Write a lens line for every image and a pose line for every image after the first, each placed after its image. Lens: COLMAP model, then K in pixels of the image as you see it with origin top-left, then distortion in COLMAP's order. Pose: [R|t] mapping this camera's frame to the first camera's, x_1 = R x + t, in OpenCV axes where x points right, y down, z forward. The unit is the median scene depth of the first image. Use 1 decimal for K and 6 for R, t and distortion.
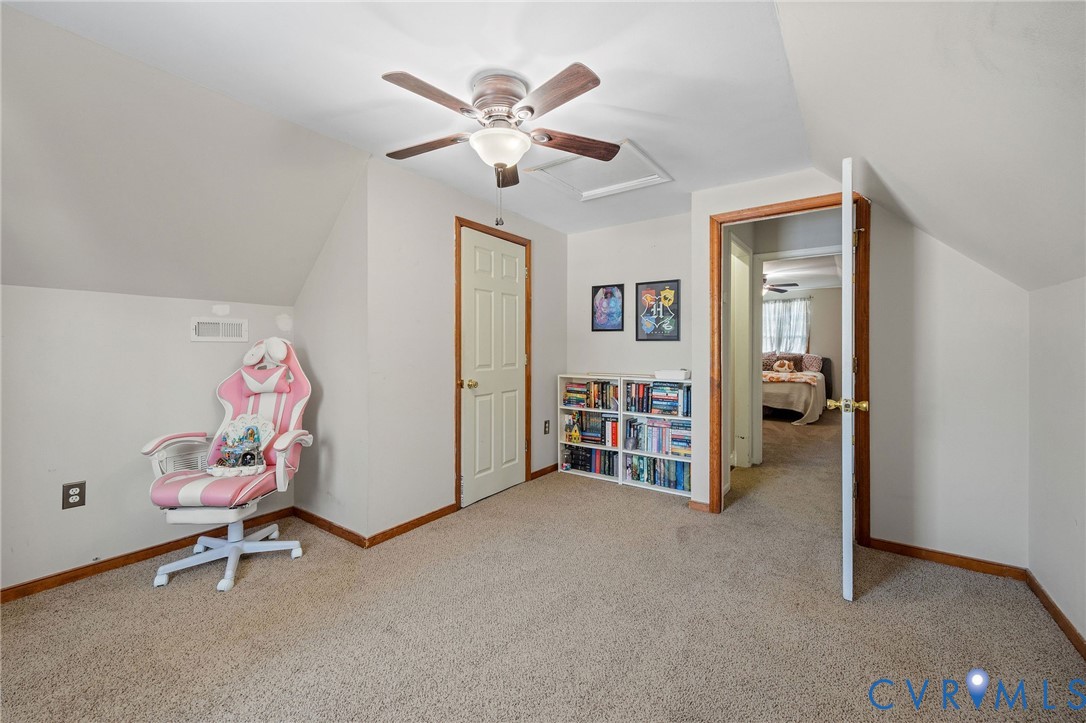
lens RADIAL K [[433.8, 0, 548.9], [0, 433.8, 355.7], [0, 0, 1]] dist [0.001183, 0.000095]
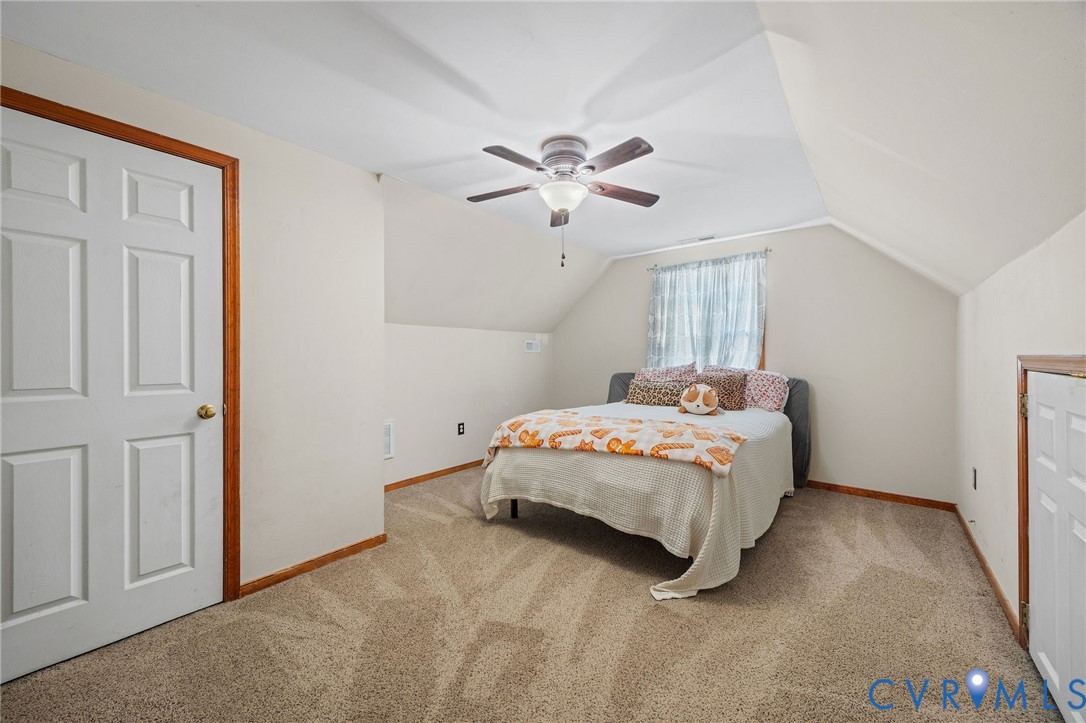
lens RADIAL K [[404.3, 0, 543.0], [0, 404.3, 361.5], [0, 0, 1]] dist [-0.000668, -0.000027]
pose [[0.996523, 0.003303, -0.083252, 0.393320], [-0.003250, 0.999994, 0.000777, -0.013130], [0.083254, -0.000504, 0.996528, 0.536075]]
